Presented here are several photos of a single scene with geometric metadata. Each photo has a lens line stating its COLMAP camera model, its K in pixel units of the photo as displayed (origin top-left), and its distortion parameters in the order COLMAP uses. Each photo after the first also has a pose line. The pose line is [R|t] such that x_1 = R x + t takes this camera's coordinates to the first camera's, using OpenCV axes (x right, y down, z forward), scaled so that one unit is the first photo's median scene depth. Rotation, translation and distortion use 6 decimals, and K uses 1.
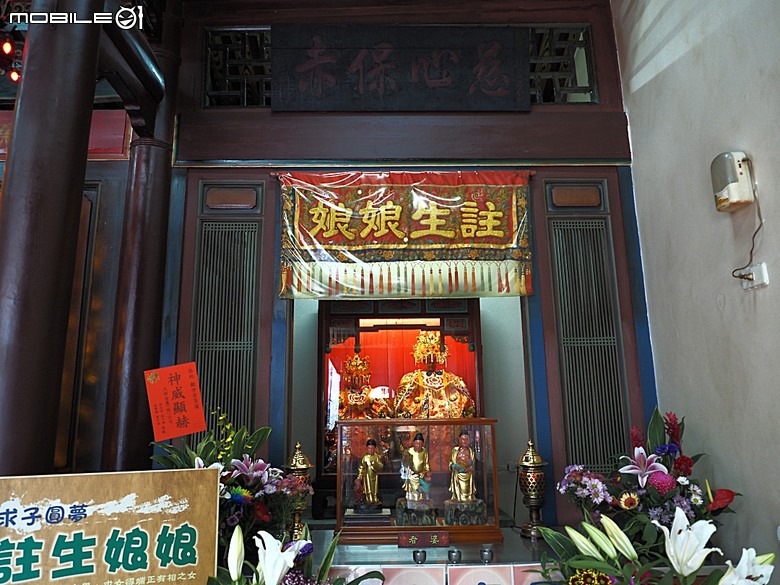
lens RADIAL K [[554.2, 0, 388.7], [0, 554.2, 294.7], [0, 0, 1]] dist [-0.026364, 0.005462]
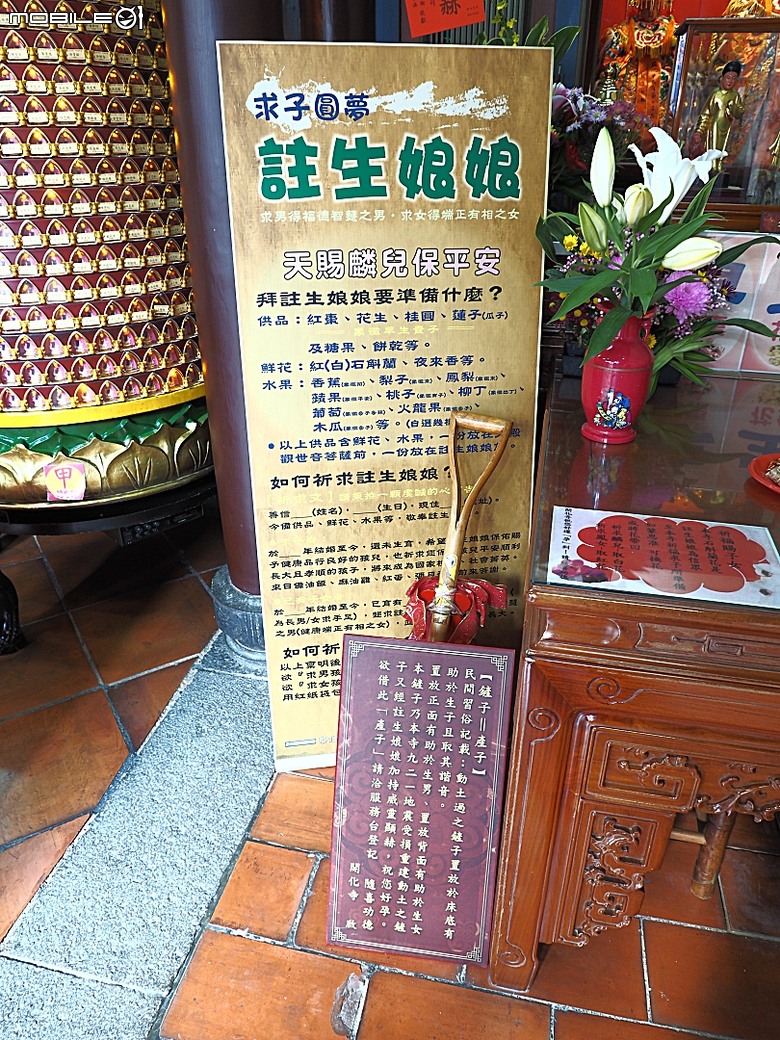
lens RADIAL K [[739.0, 0, 387.1], [0, 739.0, 517.5], [0, 0, 1]] dist [-0.026364, 0.005462]
pose [[0.969578, 0.124186, -0.210942, -0.278846], [0.037508, 0.776200, 0.629370, 0.224547], [0.241892, -0.618136, 0.747928, 0.028578]]
